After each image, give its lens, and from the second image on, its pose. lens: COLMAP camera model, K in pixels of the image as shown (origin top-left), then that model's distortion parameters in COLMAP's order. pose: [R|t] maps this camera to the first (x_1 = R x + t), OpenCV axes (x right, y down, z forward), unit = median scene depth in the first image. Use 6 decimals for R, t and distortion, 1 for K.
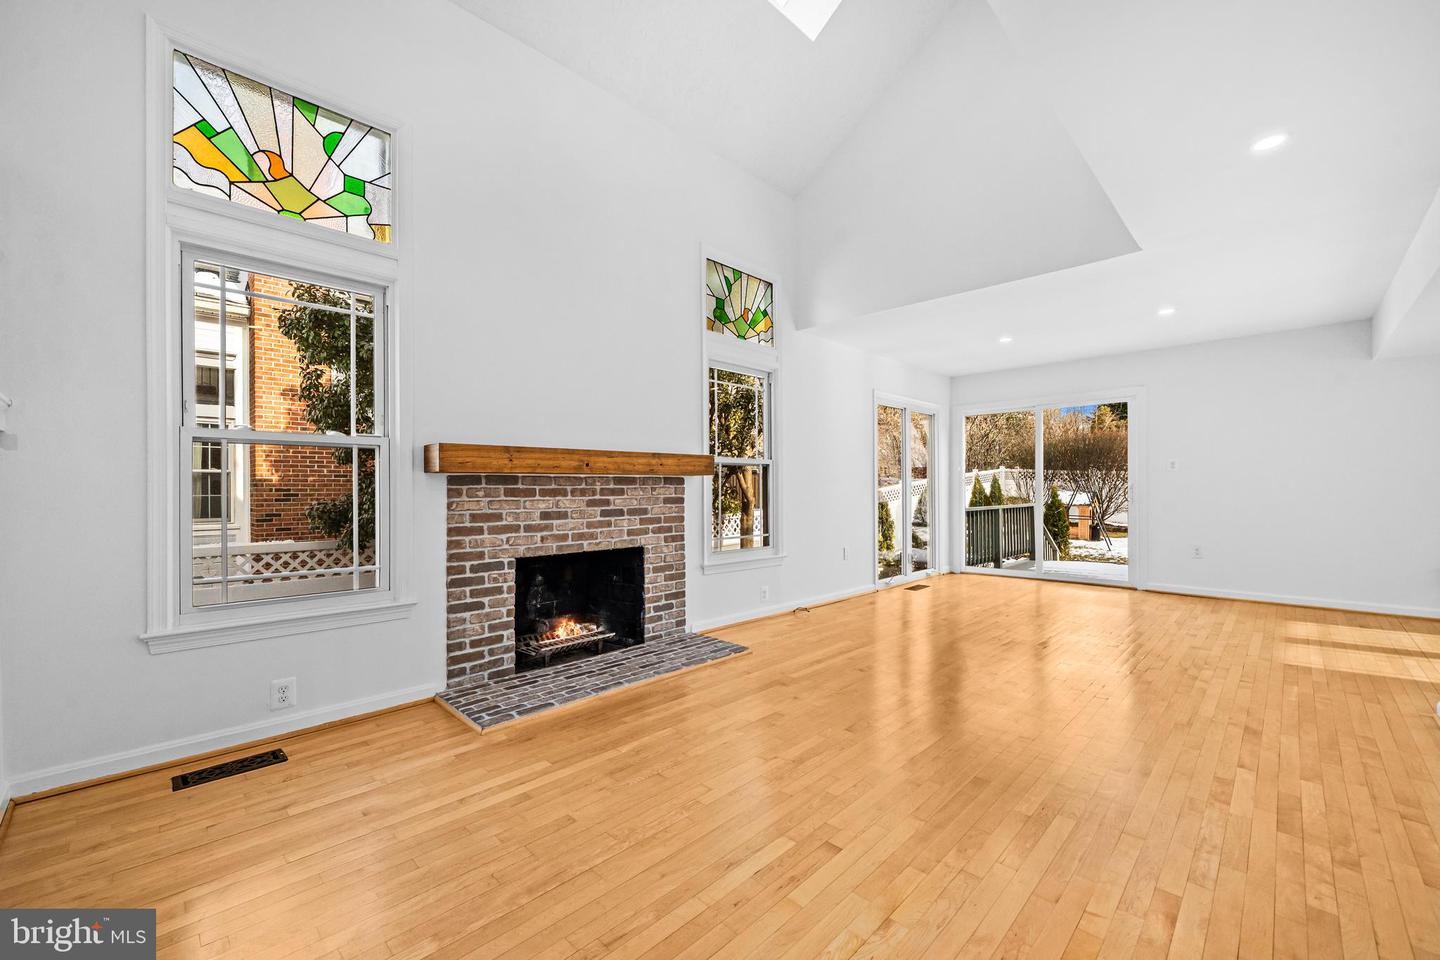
lens RADIAL K [[571.3, 0, 714.6], [0, 571.3, 488.4], [0, 0, 1]] dist [-0.004104, -0.000105]
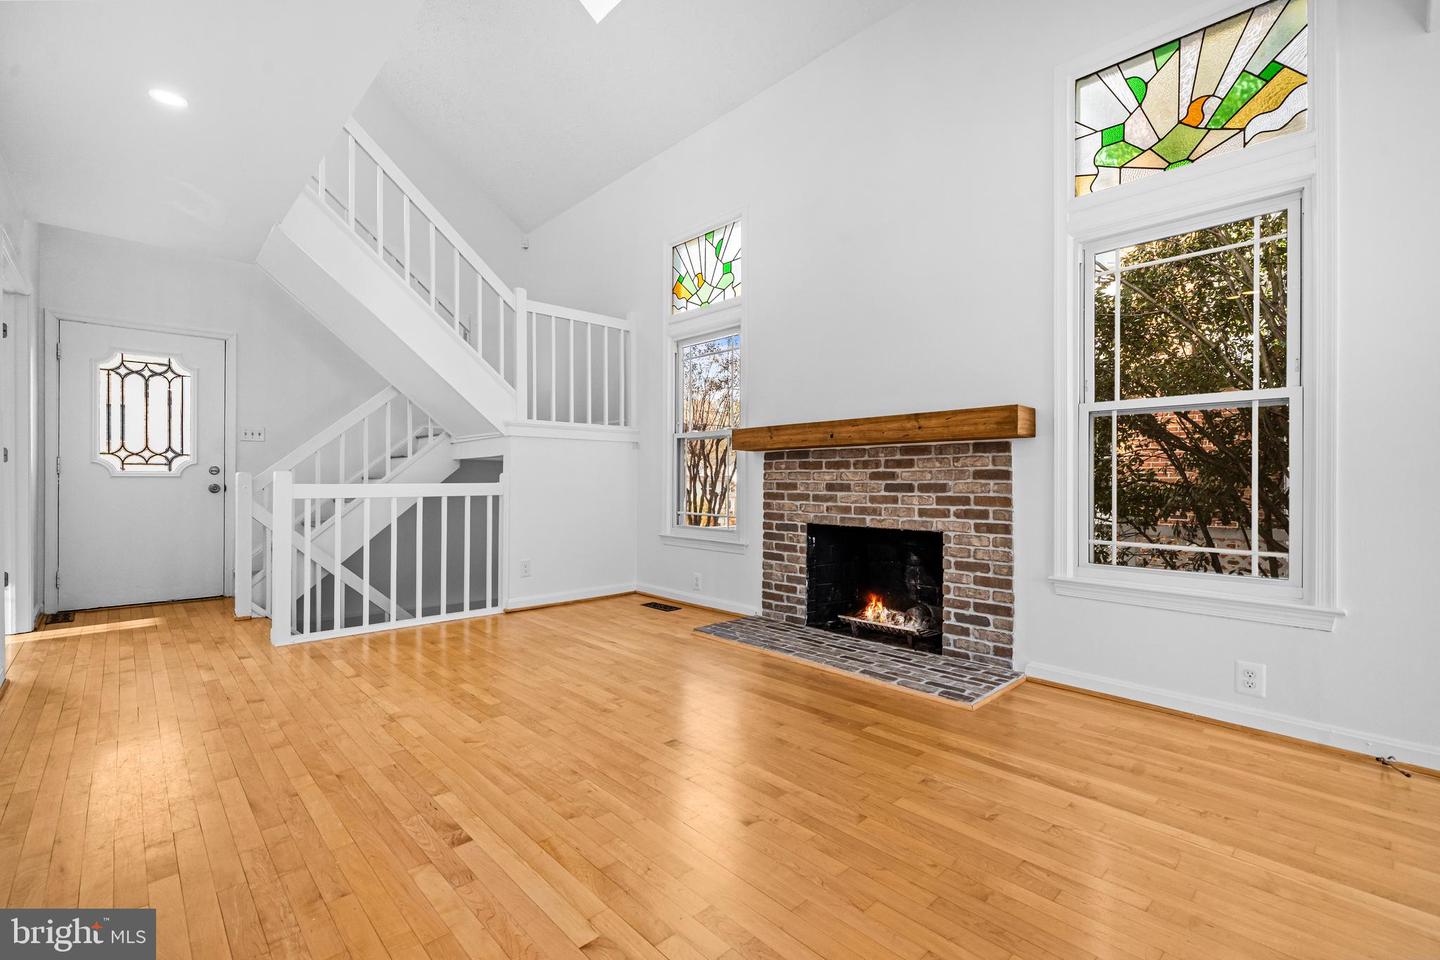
lens RADIAL K [[639.5, 0, 725.2], [0, 639.5, 475.7], [0, 0, 1]] dist [0.000258, -0.000039]
pose [[-0.019739, -0.003929, -0.999797, 0.860812], [-0.003011, 0.999988, -0.003871, 0.031231], [0.999801, 0.002934, -0.019751, 0.807577]]
